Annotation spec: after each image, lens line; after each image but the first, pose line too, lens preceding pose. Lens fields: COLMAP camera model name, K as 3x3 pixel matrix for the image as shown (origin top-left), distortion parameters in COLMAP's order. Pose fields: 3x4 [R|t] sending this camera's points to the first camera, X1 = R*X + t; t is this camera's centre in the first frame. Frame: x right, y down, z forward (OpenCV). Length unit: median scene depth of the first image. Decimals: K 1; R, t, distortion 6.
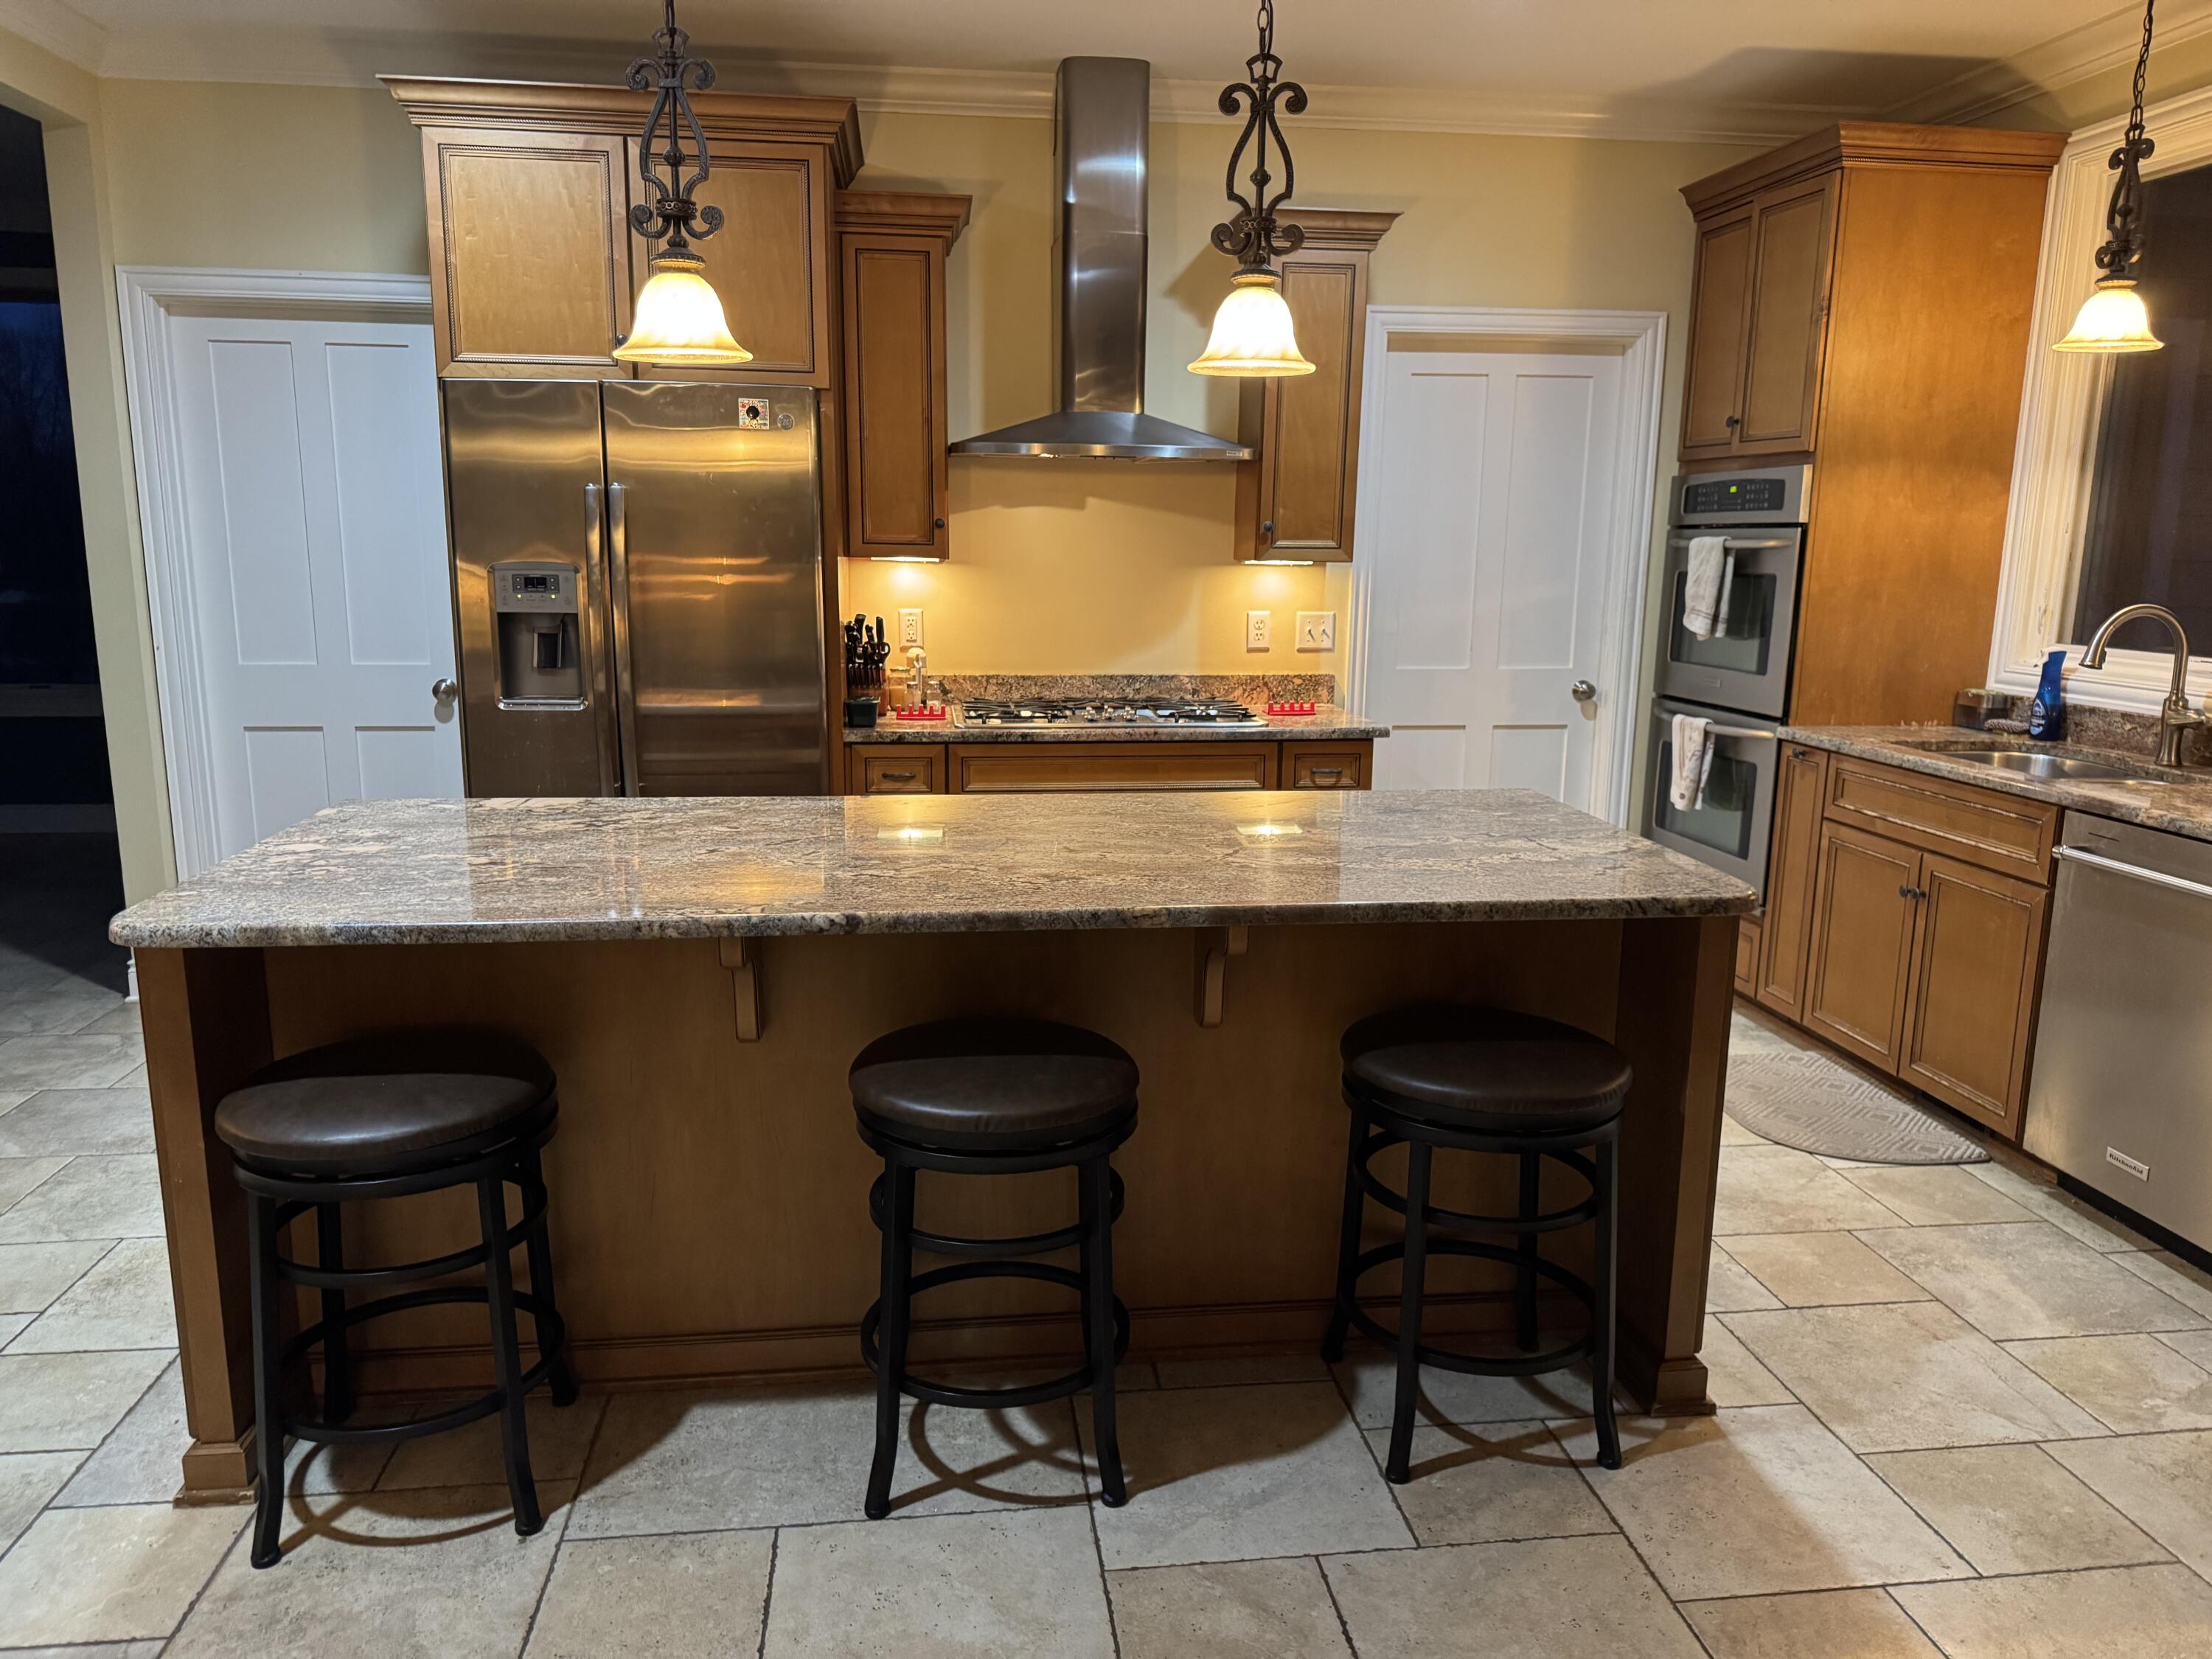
lens RADIAL K [[1548.0, 0, 1106.0], [0, 1548.0, 829.5], [0, 0, 1]] dist [0.092409, -0.131026]
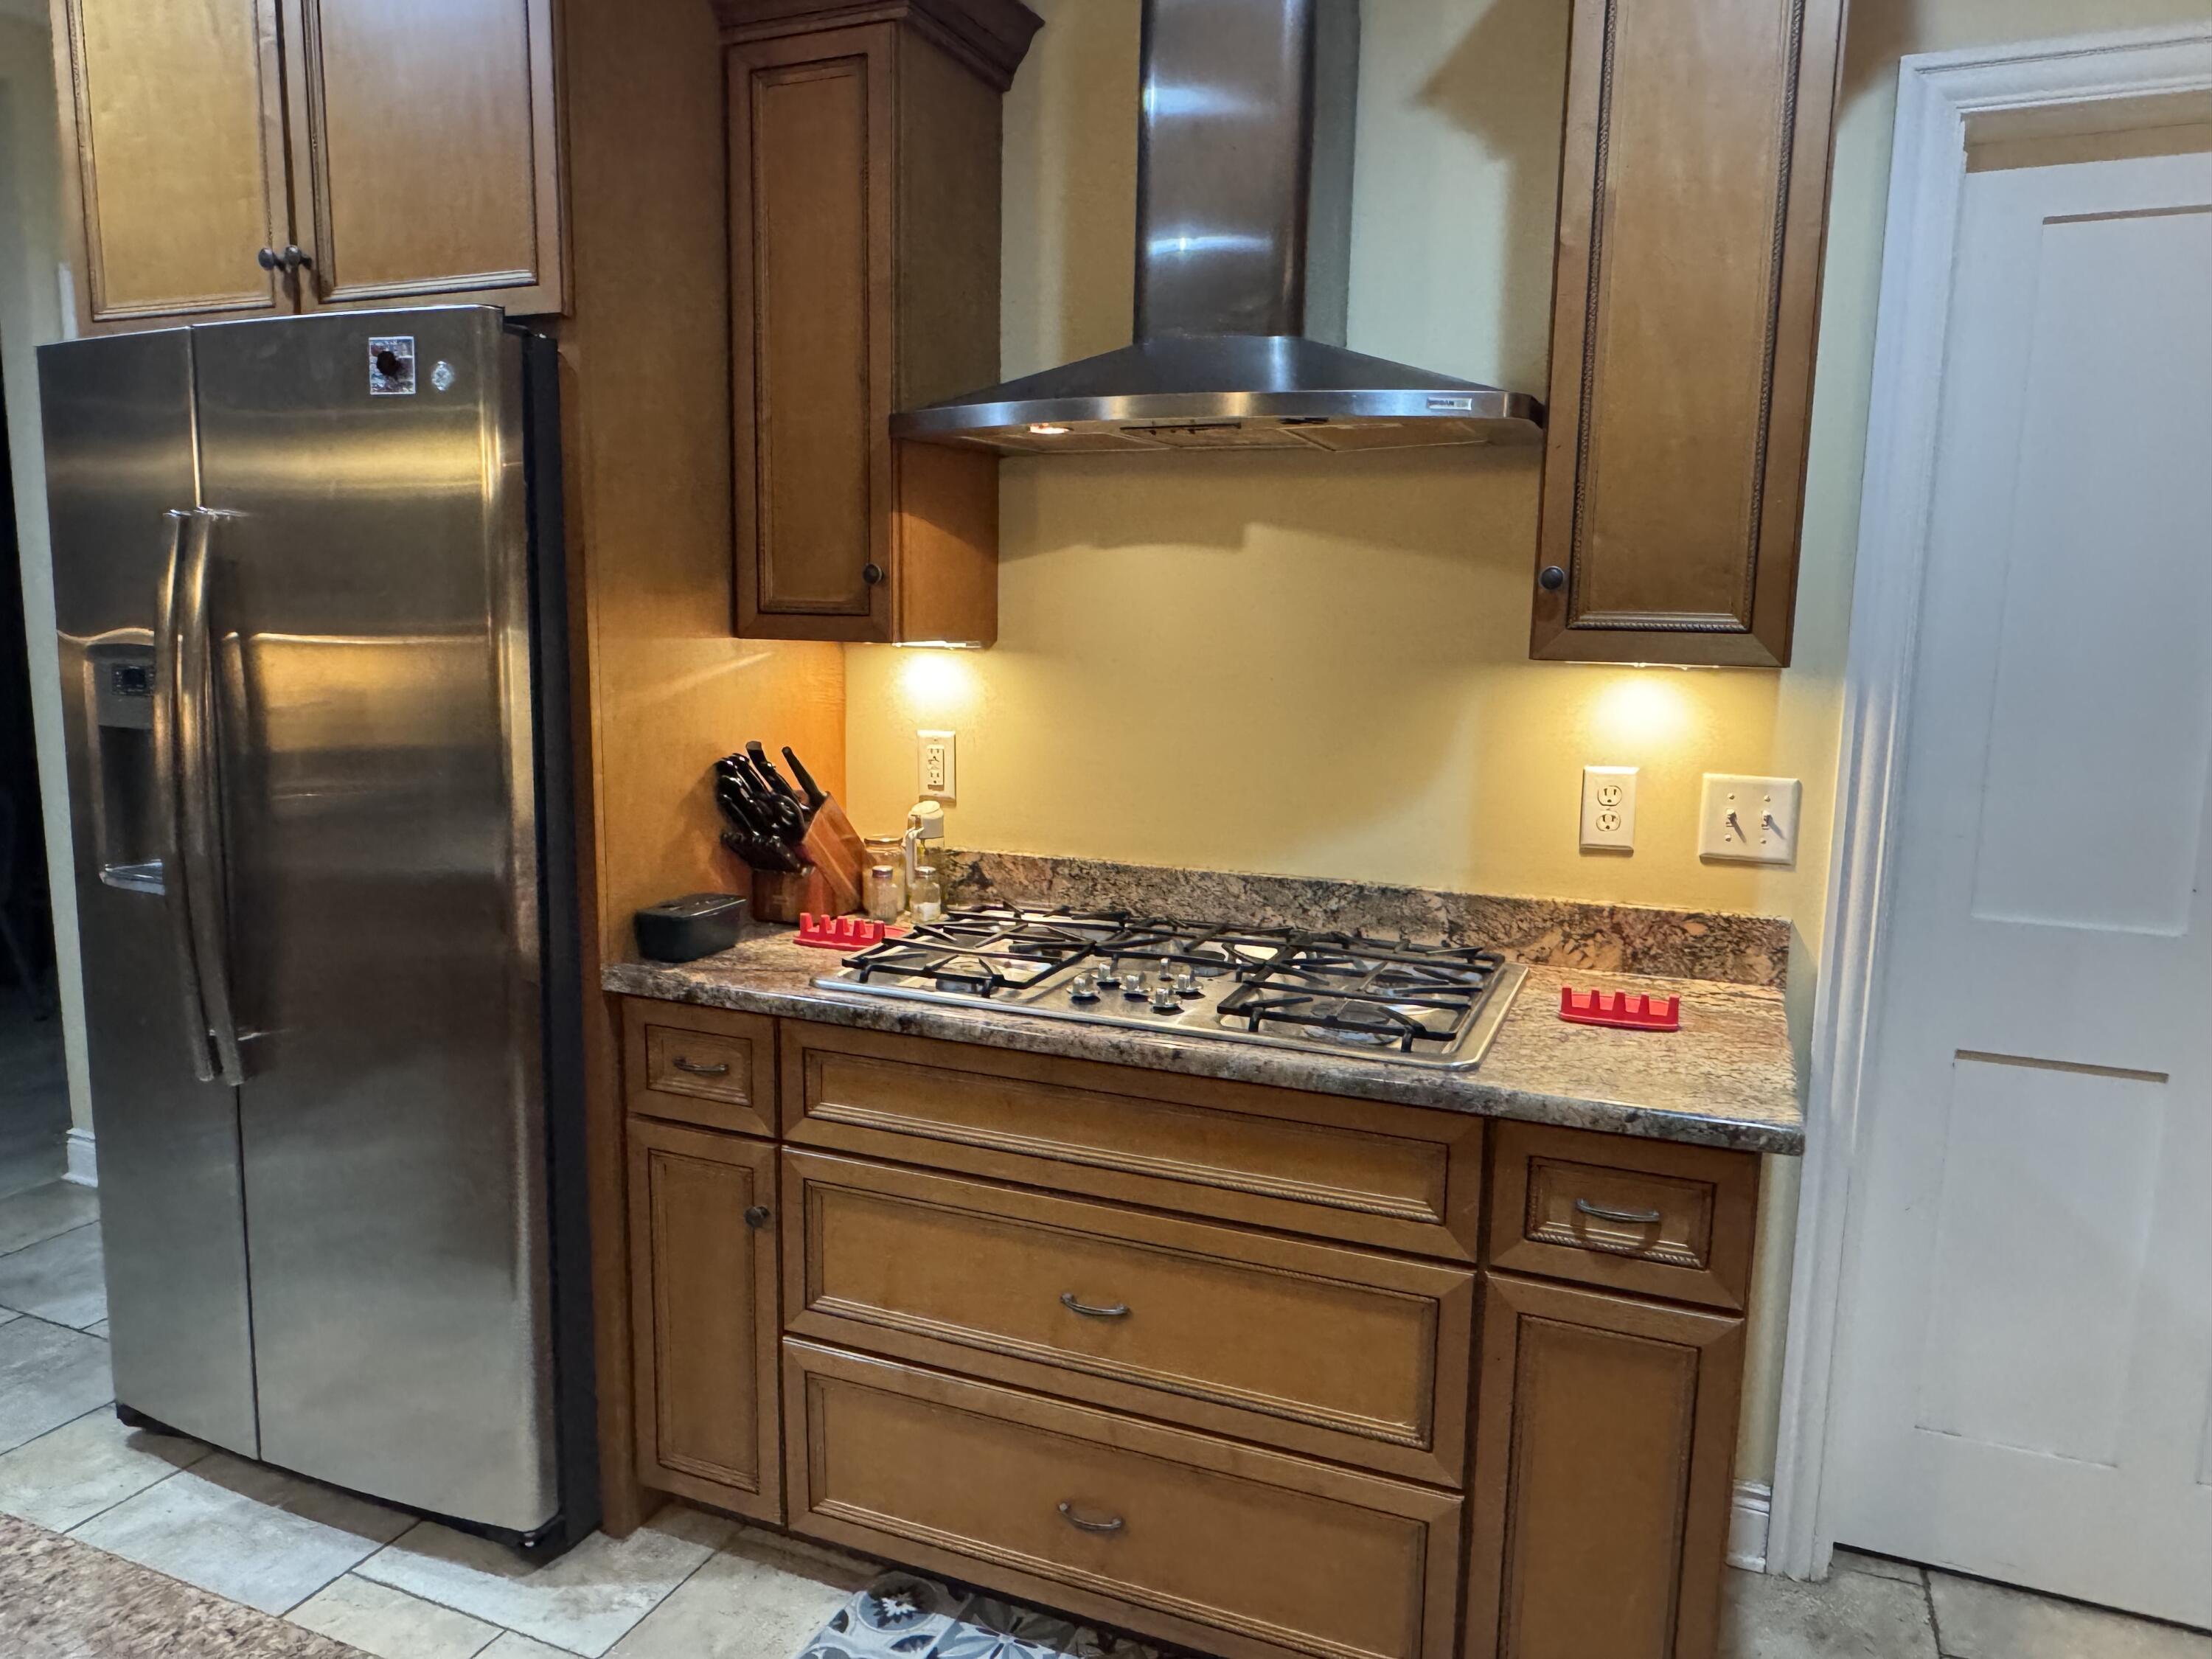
lens RADIAL K [[1493.4, 0, 1104.2], [0, 1493.4, 803.3], [0, 0, 1]] dist [-0.001546, 0.000915]
pose [[0.868896, 0.069934, -0.490029, 0.188514], [-0.097317, 0.994783, -0.030588, -0.104723], [0.485334, 0.074266, 0.871169, 0.562321]]
